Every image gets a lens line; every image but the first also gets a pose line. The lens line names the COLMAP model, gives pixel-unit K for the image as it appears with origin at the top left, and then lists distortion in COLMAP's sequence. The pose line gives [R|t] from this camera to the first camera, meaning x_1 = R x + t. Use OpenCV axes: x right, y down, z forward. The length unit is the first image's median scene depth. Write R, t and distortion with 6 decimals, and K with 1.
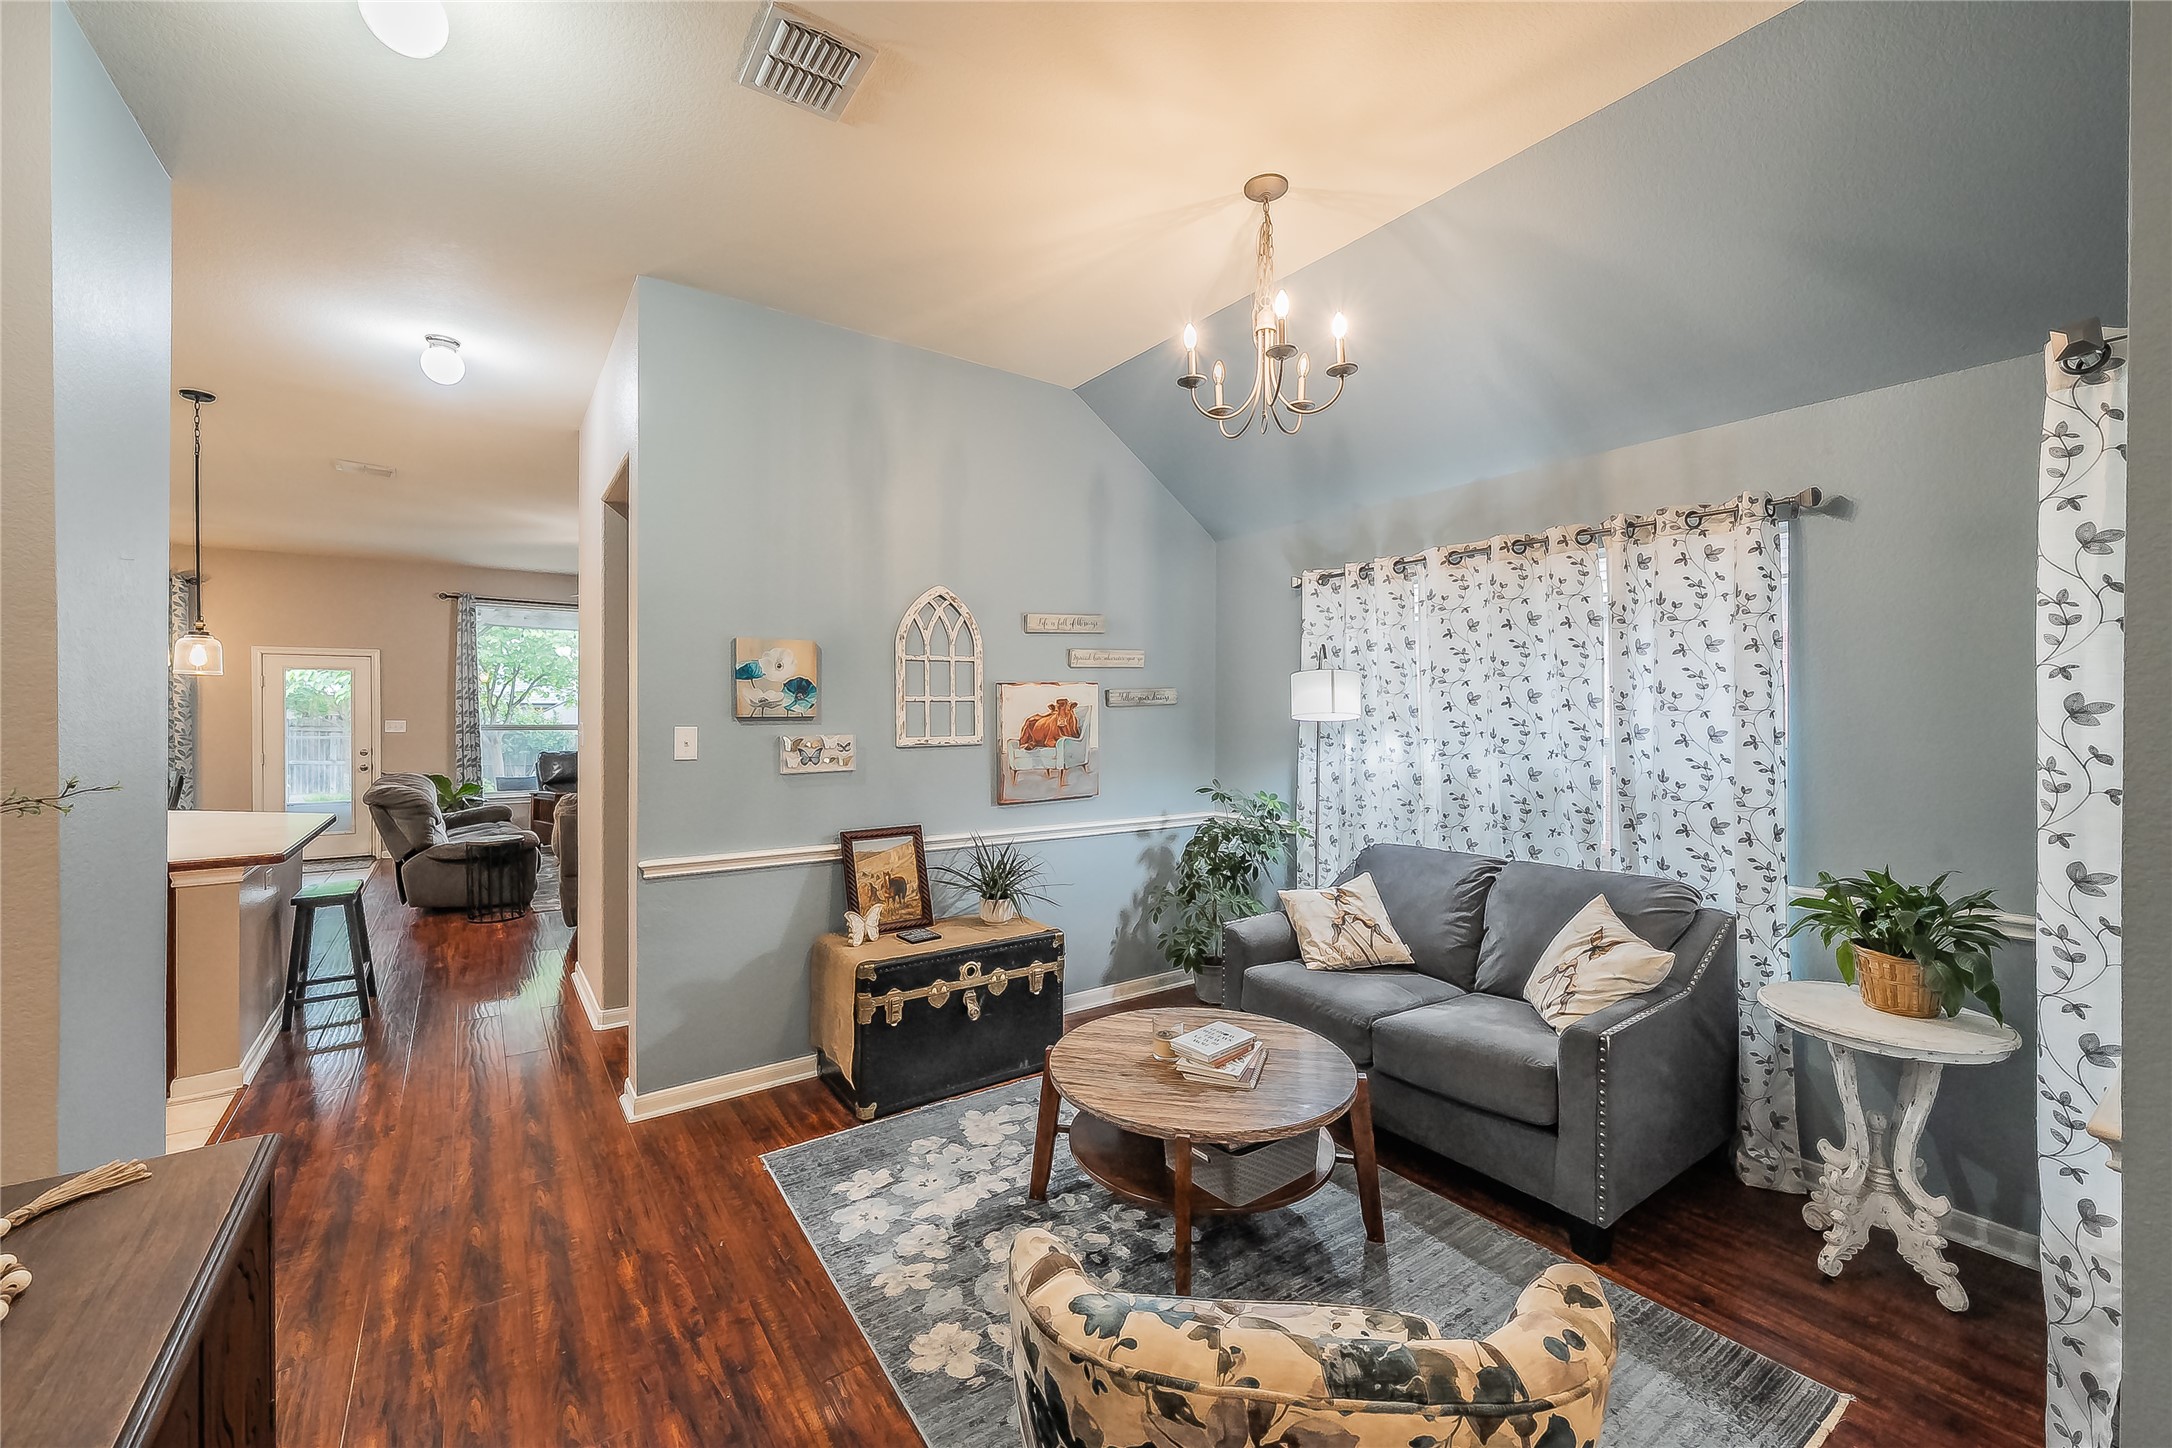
lens RADIAL K [[820.6, 0, 1063.9], [0, 820.6, 717.5], [0, 0, 1]] dist [-0.000350, -0.000185]
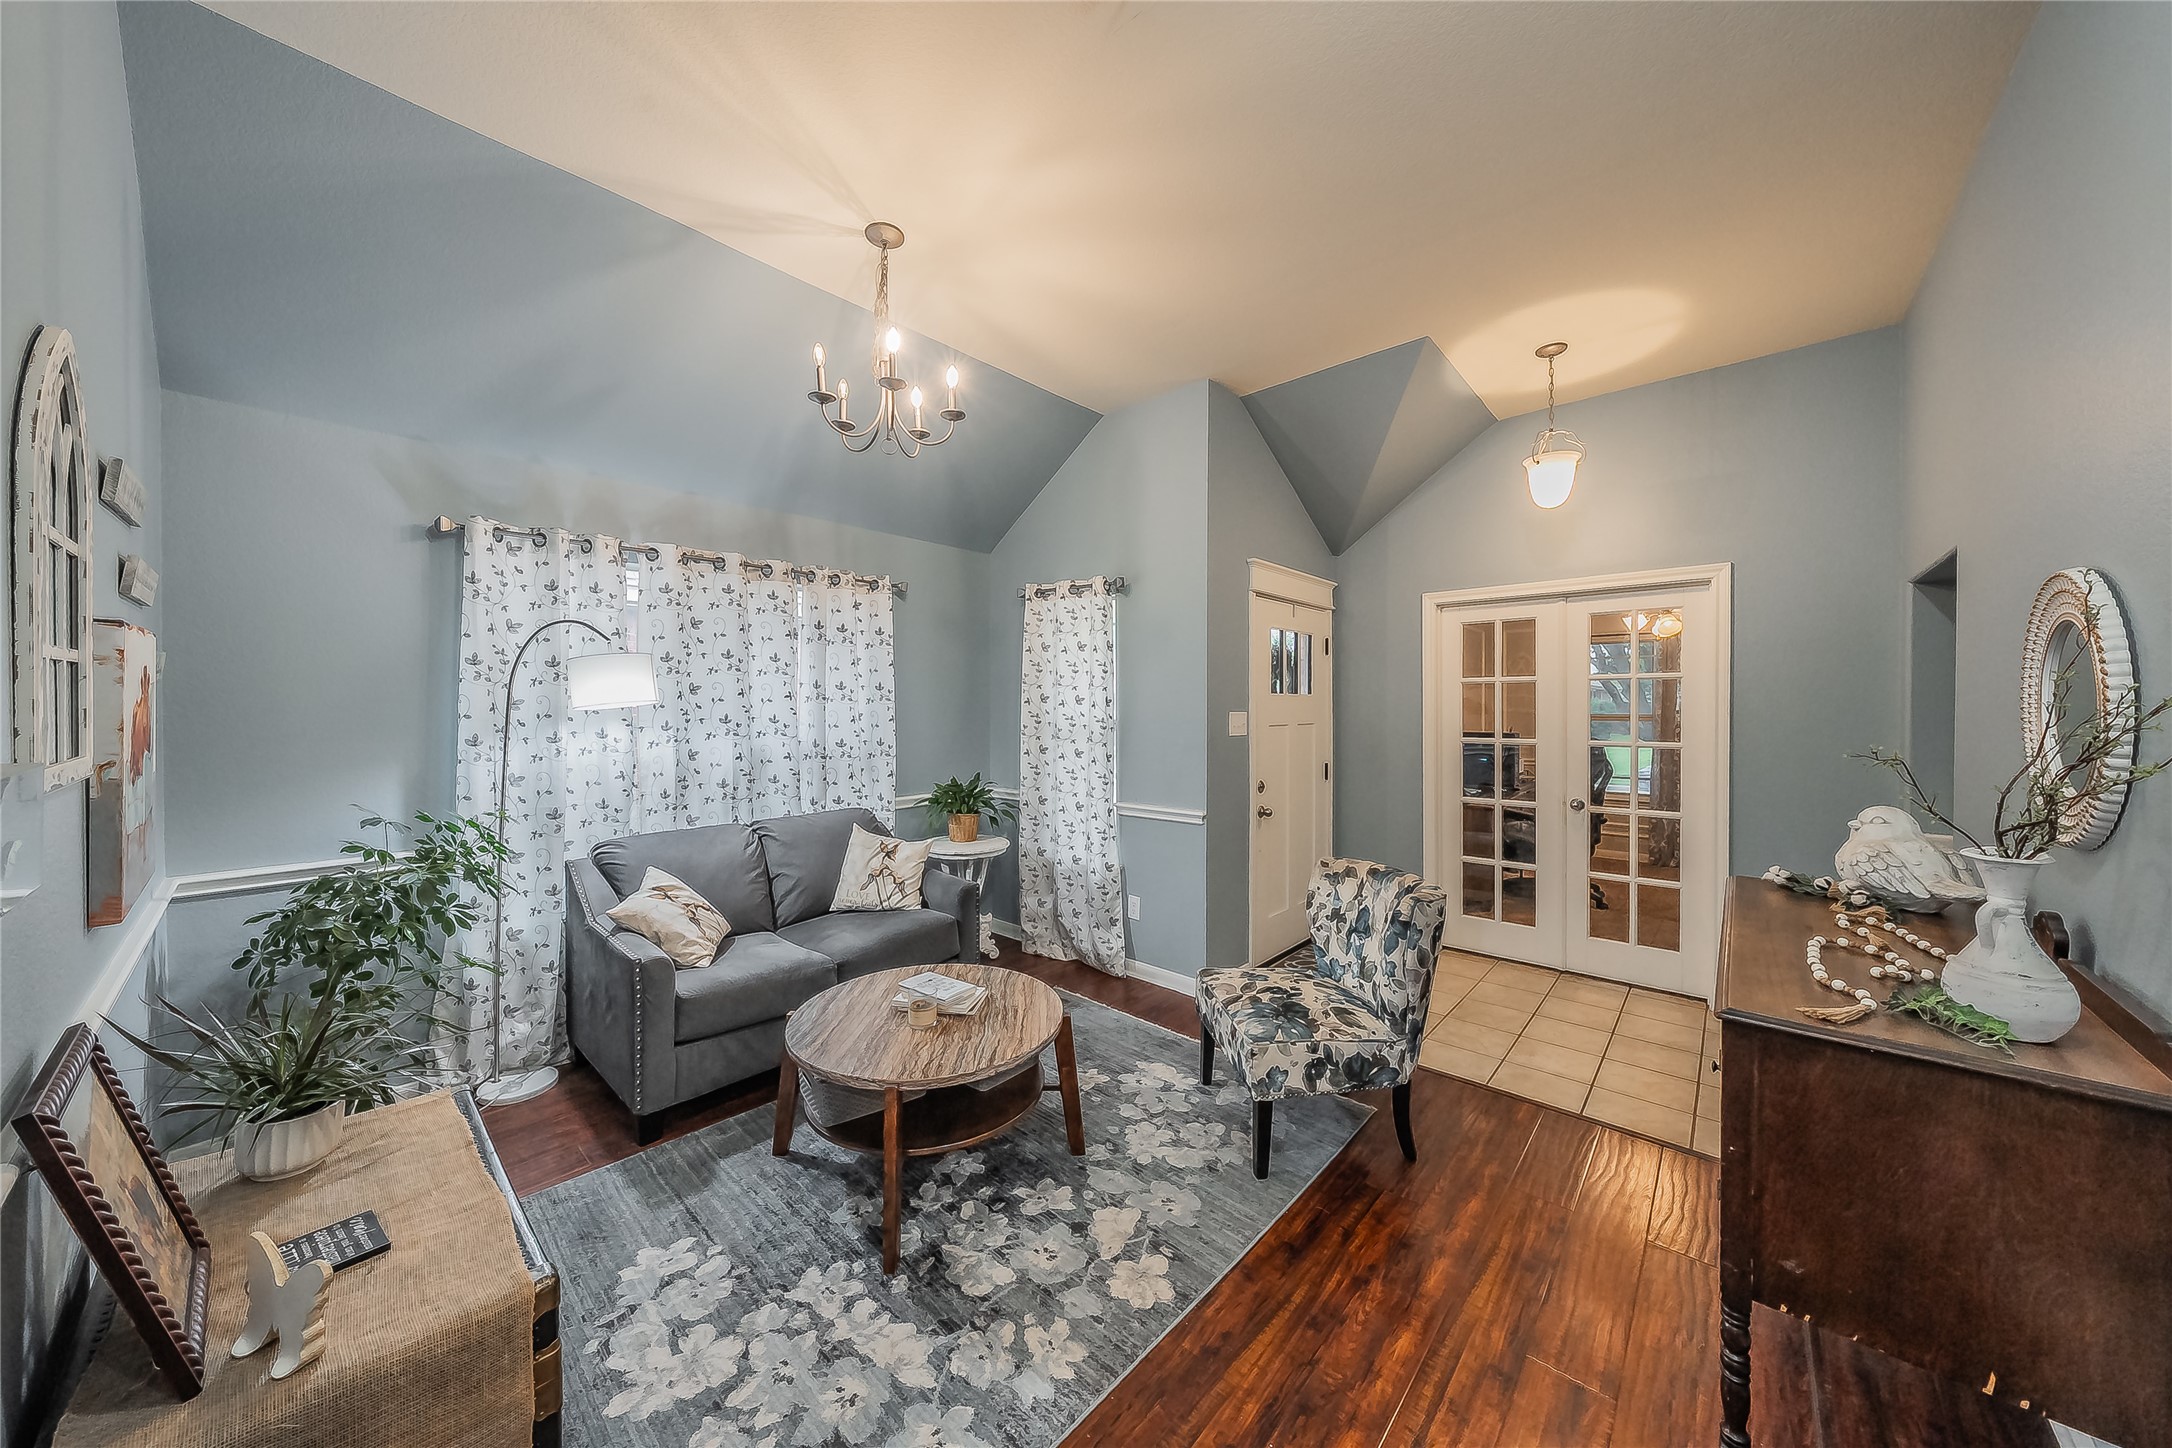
lens RADIAL K [[739.2, 0, 1076.8], [0, 739.2, 709.4], [0, 0, 1]] dist [-0.001171, 0.000272]
pose [[-0.203427, -0.003771, 0.979083, -0.479088], [0.005661, 0.999971, 0.005028, 0.002179], [-0.979074, 0.006566, -0.203400, 0.564515]]
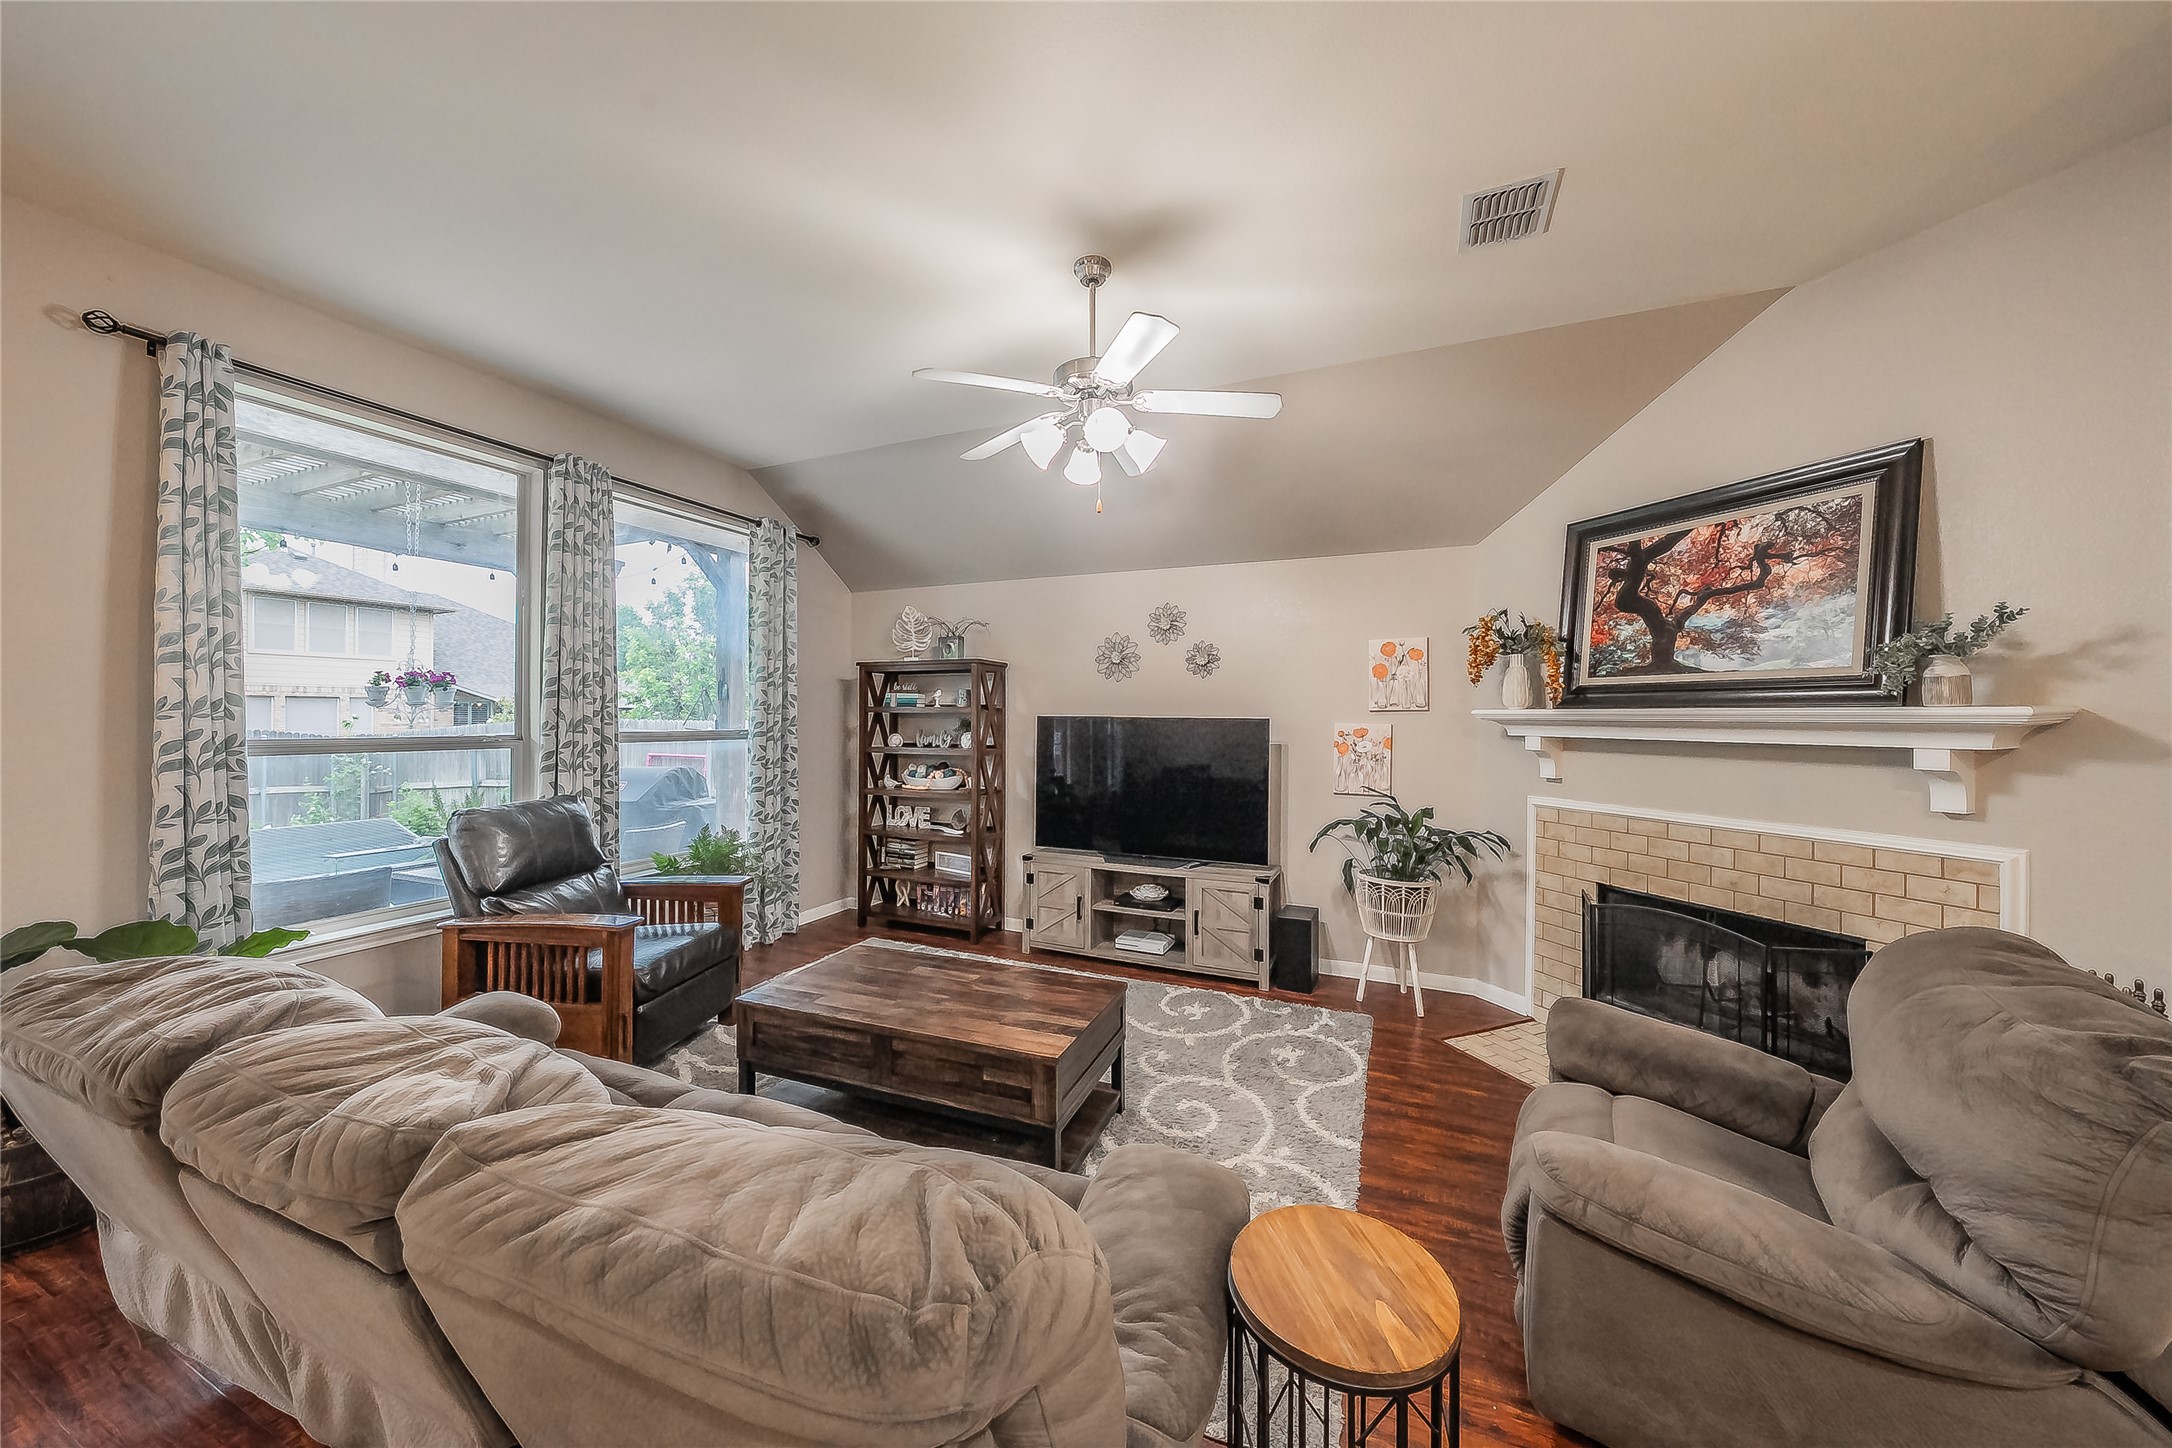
lens RADIAL K [[739.2, 0, 1084.9], [0, 739.2, 712.5], [0, 0, 1]] dist [-0.001171, 0.000272]
pose [[0.863534, 0.006824, 0.504244, -1.282750], [-0.004067, 0.999970, -0.006569, -0.005807], [-0.504274, 0.003622, 0.863536, 1.286801]]
